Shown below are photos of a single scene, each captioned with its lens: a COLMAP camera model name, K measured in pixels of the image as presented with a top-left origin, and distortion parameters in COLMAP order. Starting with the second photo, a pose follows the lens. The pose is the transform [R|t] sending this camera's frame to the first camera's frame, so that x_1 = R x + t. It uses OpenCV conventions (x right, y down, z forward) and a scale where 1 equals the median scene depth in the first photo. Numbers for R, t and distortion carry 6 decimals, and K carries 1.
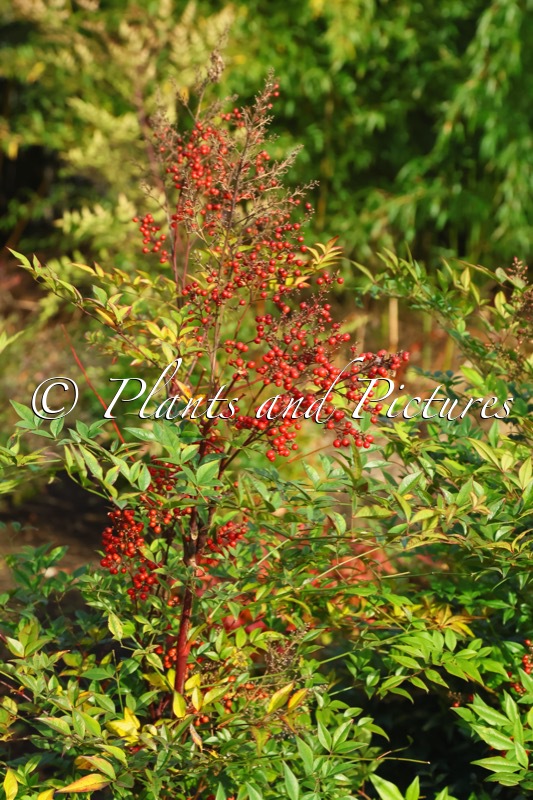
lens RADIAL K [[1921.9, 0, 266.5], [0, 1921.9, 400.0], [0, 0, 1]] dist [0.045018, -0.054313]
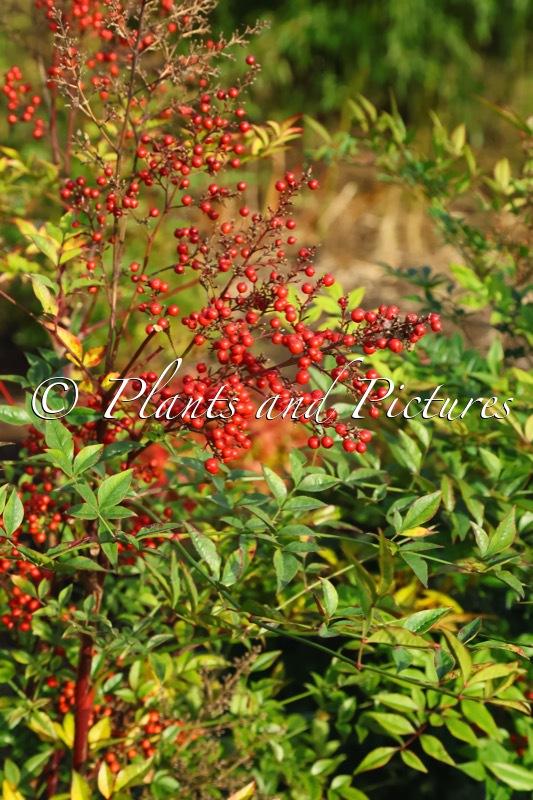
lens RADIAL K [[1776.5, 0, 266.5], [0, 1776.5, 400.0], [0, 0, 1]] dist [0.237191, -0.308302]
pose [[0.998055, -0.032065, 0.053460, -0.008056], [0.026467, 0.994399, 0.102320, -0.043559], [-0.056442, -0.100706, 0.993314, 0.347779]]
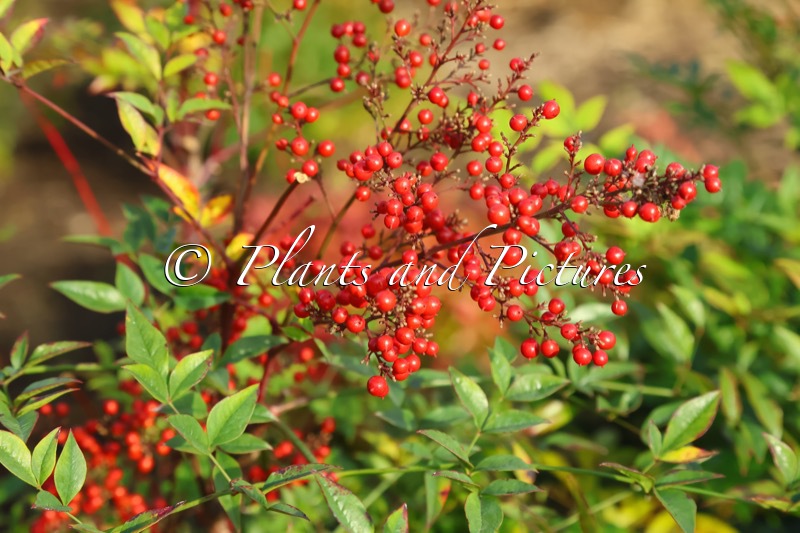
lens RADIAL K [[2277.8, 0, 425.4], [0, 2277.8, 268.2], [0, 0, 1]] dist [0.854700, -12.544752]
pose [[0.999202, -0.031918, 0.023997, 0.001659], [0.028746, 0.992047, 0.122539, -0.048953], [-0.027717, -0.121751, 0.992174, 0.411779]]
